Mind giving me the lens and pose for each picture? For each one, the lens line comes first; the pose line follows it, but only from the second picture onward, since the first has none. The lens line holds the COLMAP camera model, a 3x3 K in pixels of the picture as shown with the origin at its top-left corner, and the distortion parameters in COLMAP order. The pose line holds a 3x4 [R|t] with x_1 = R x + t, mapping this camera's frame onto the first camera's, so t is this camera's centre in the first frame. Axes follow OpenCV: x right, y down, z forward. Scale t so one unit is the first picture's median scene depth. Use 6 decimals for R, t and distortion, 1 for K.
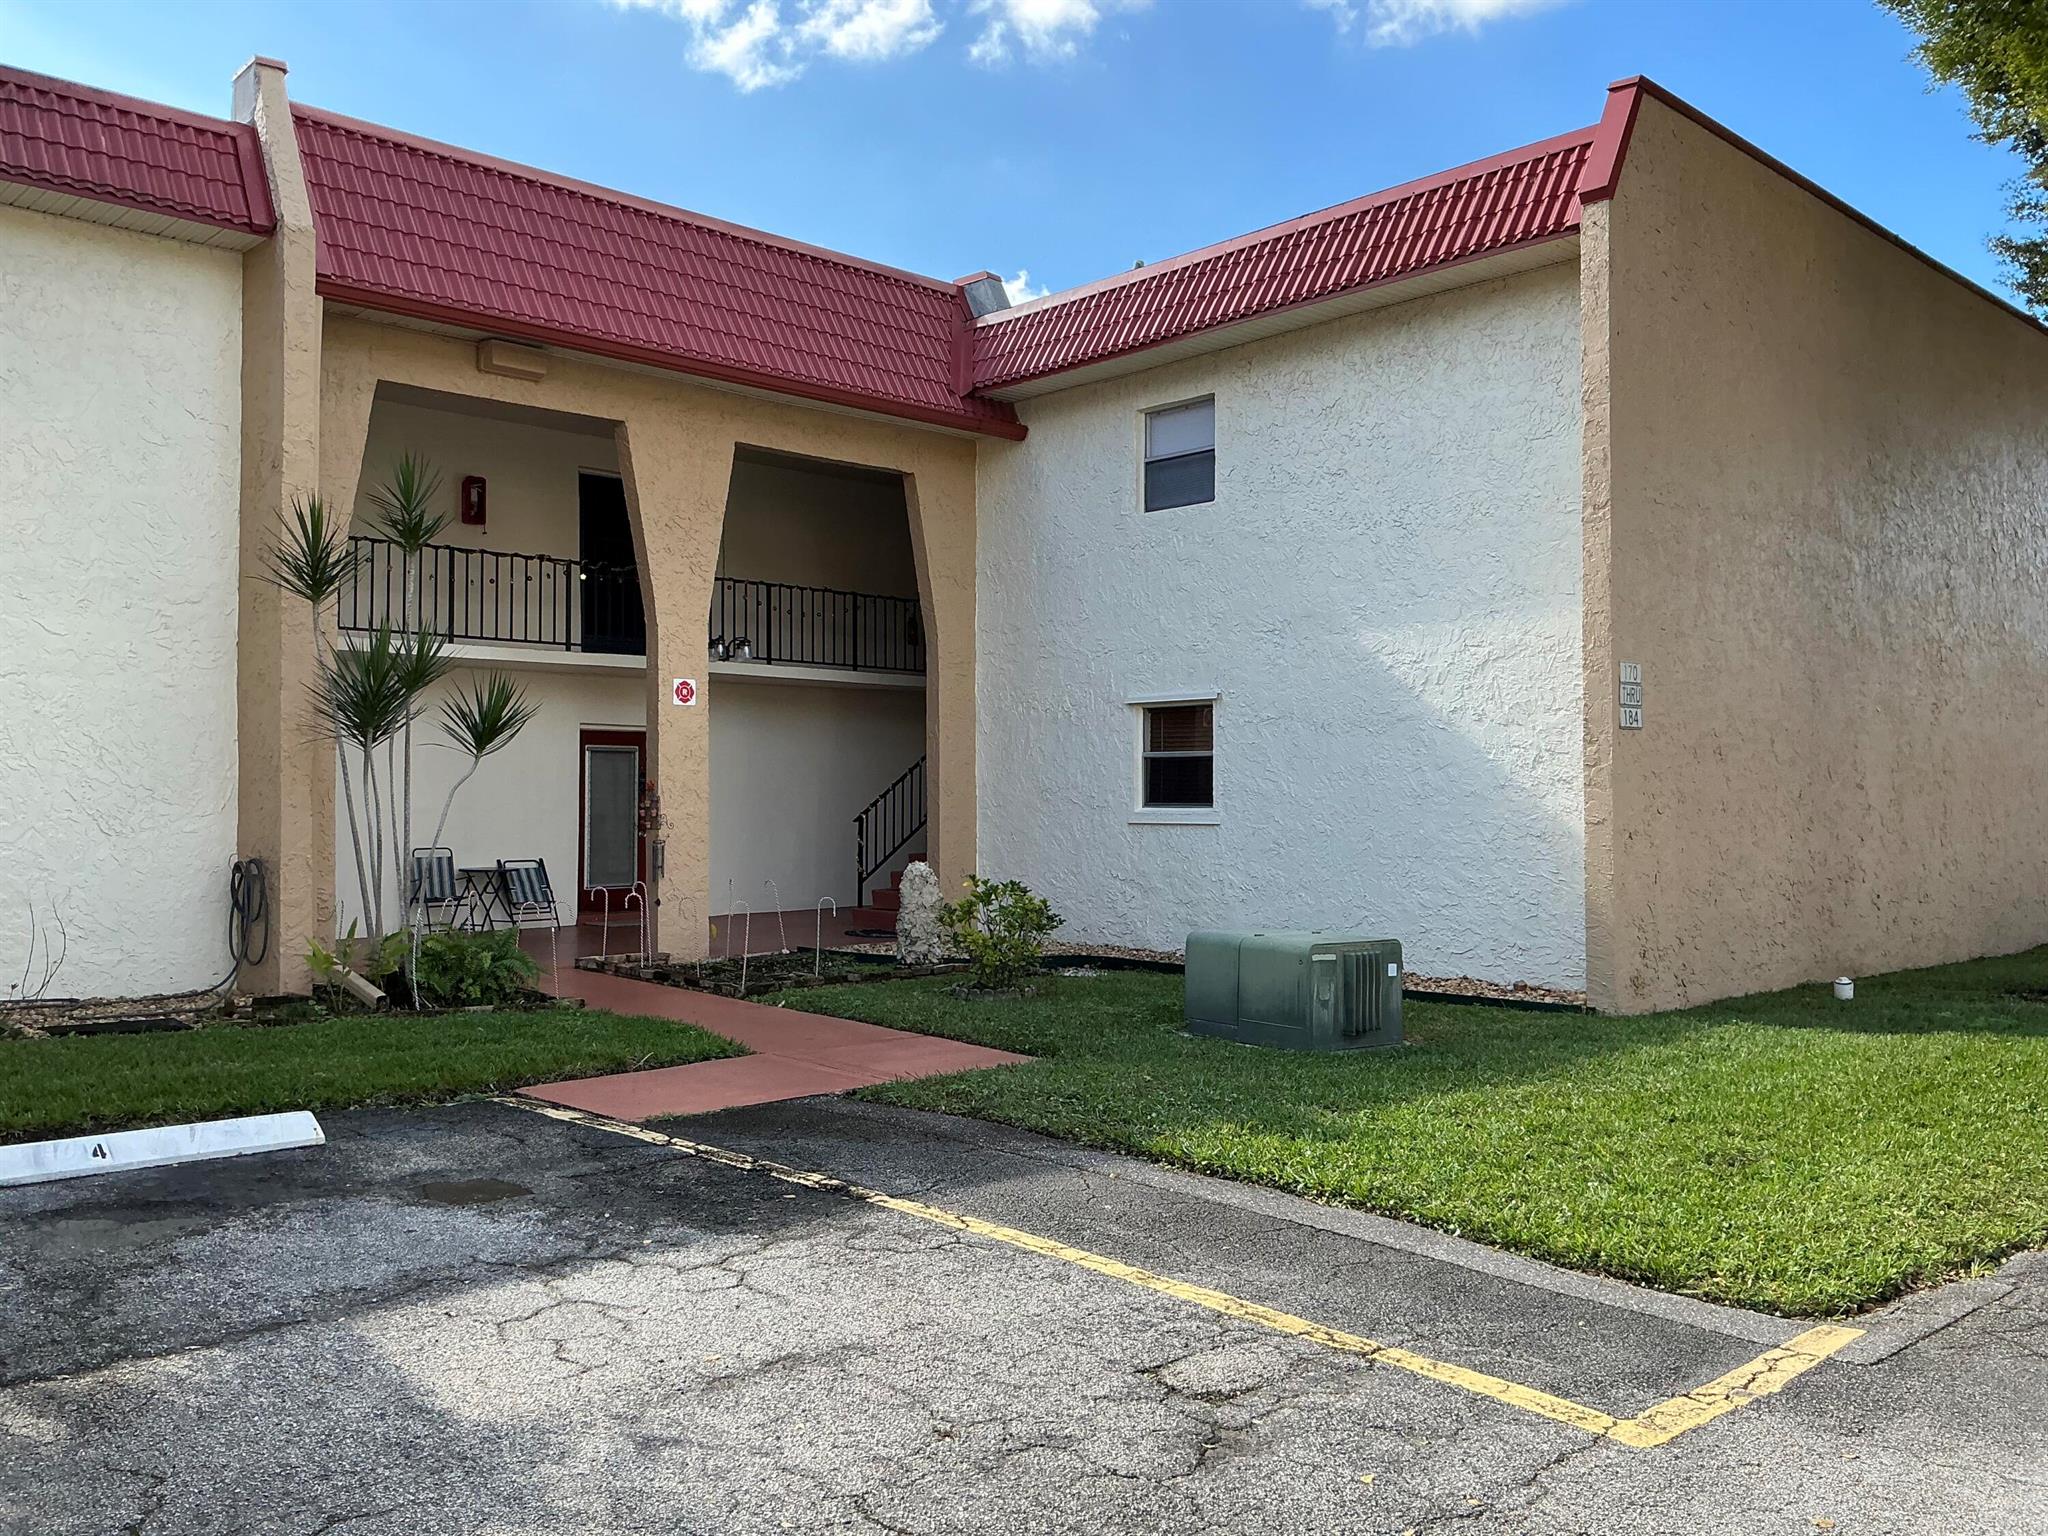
lens RADIAL K [[1682.0, 0, 1024.0], [0, 1682.0, 768.0], [0, 0, 1]] dist [0.111134, -0.226127]
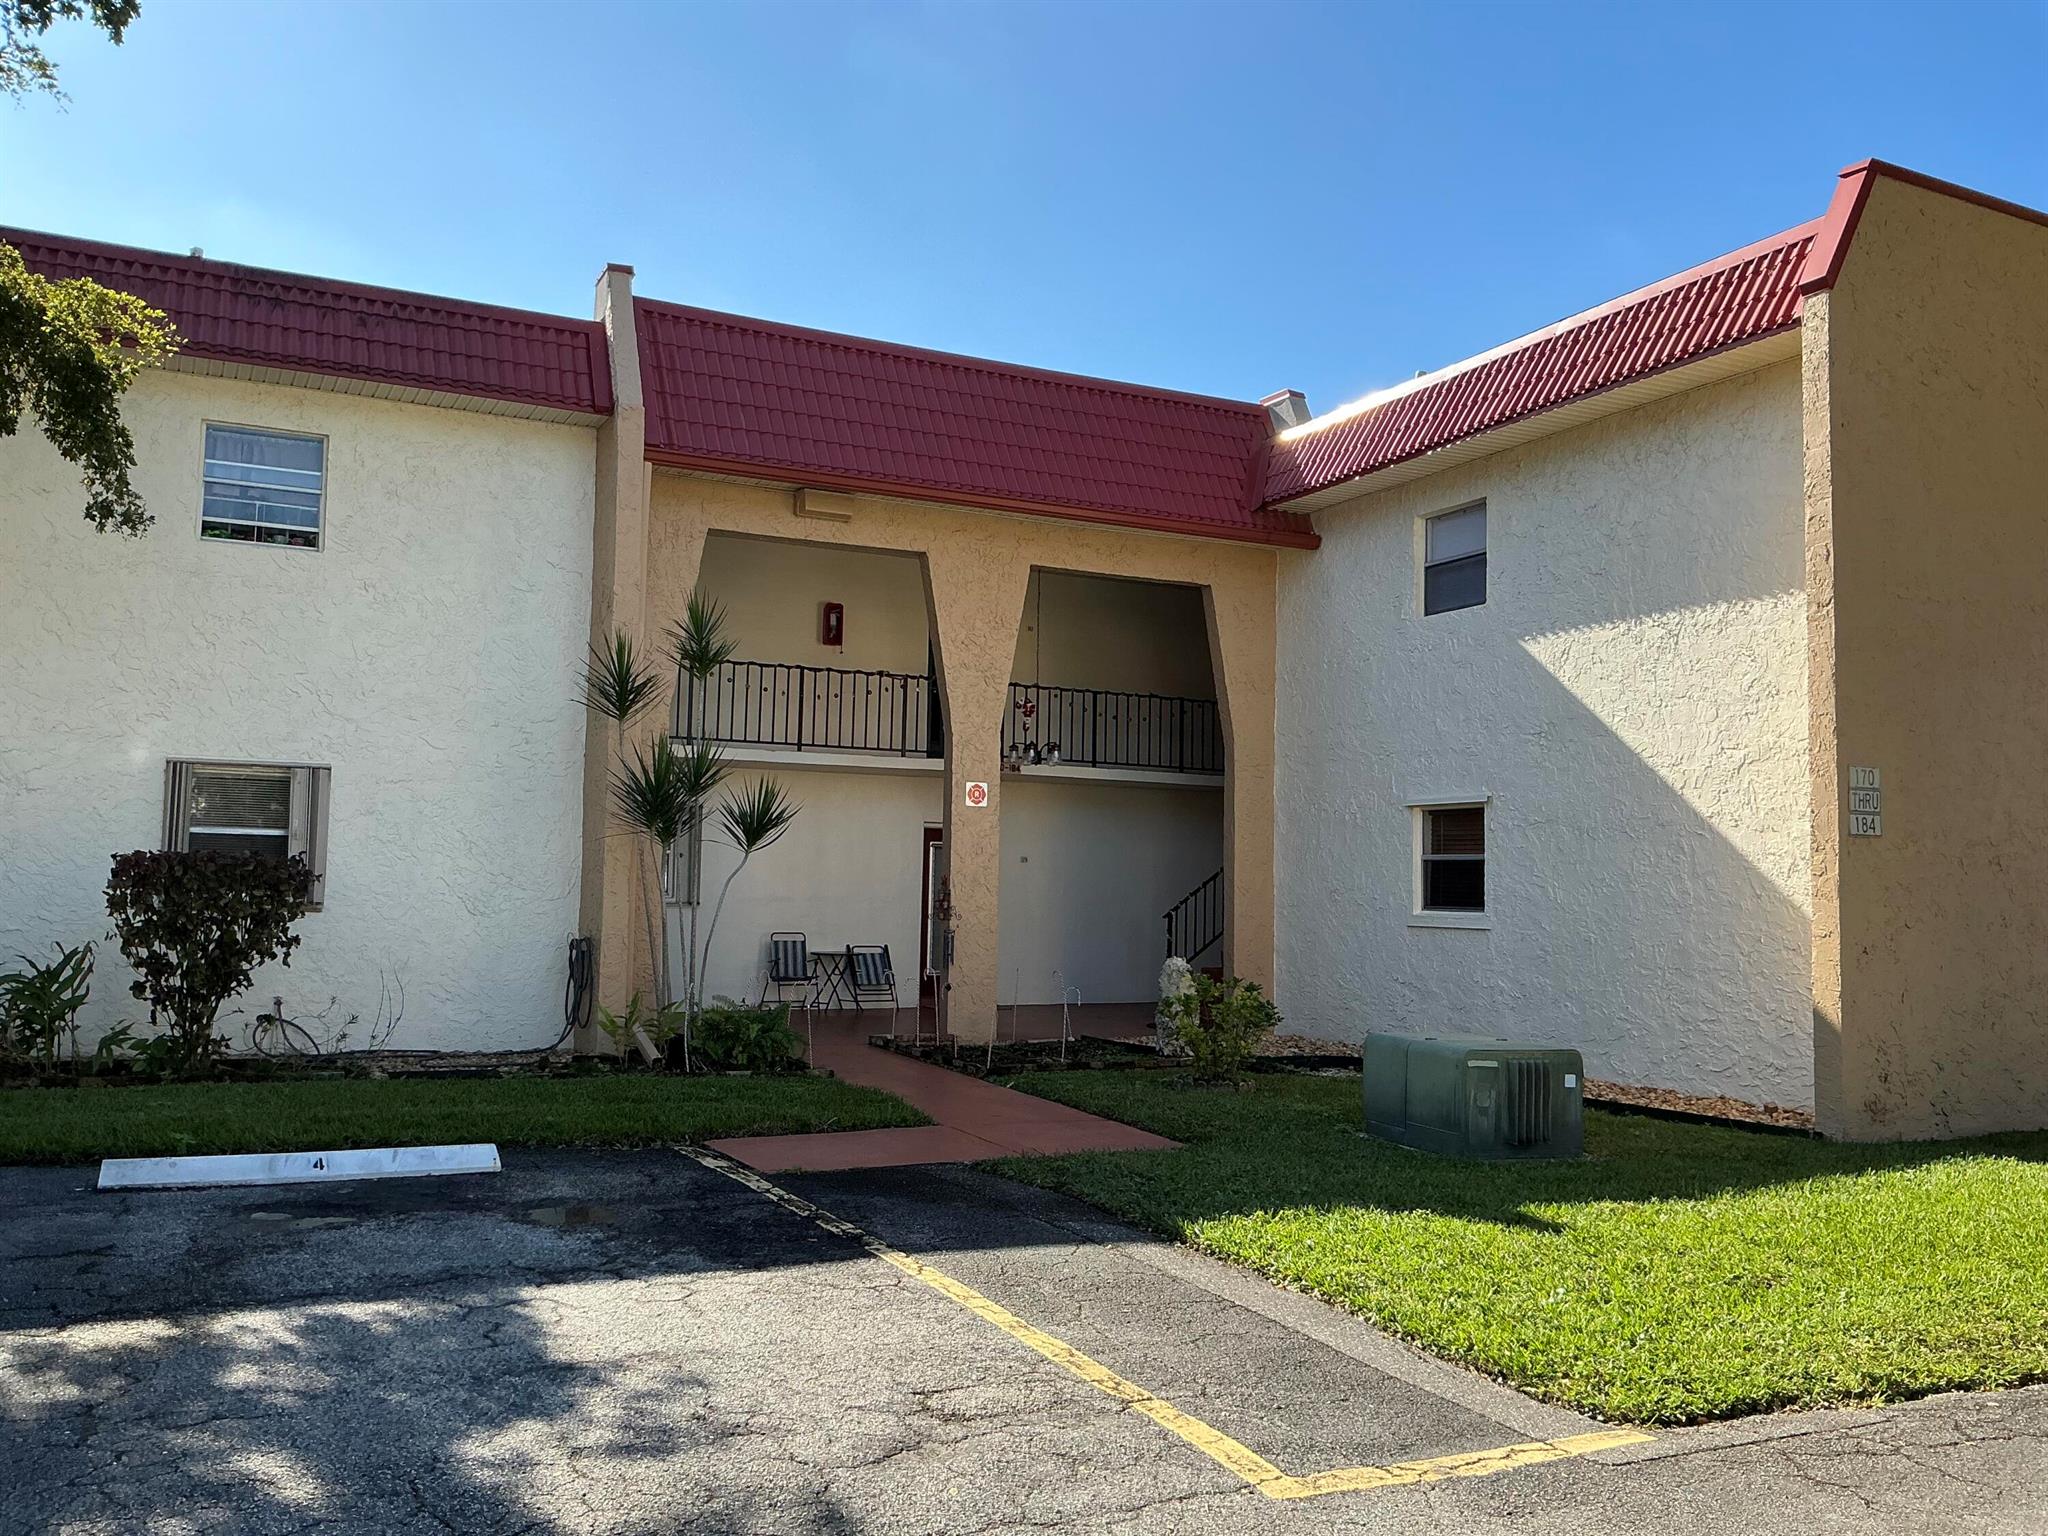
lens RADIAL K [[1685.9, 0, 1024.0], [0, 1685.9, 768.0], [0, 0, 1]] dist [0.134783, -0.310646]
pose [[0.957024, -0.003377, -0.289989, 0.177417], [-0.013203, 0.998388, -0.055198, -0.002627], [0.289708, 0.056655, 0.955437, -0.042312]]
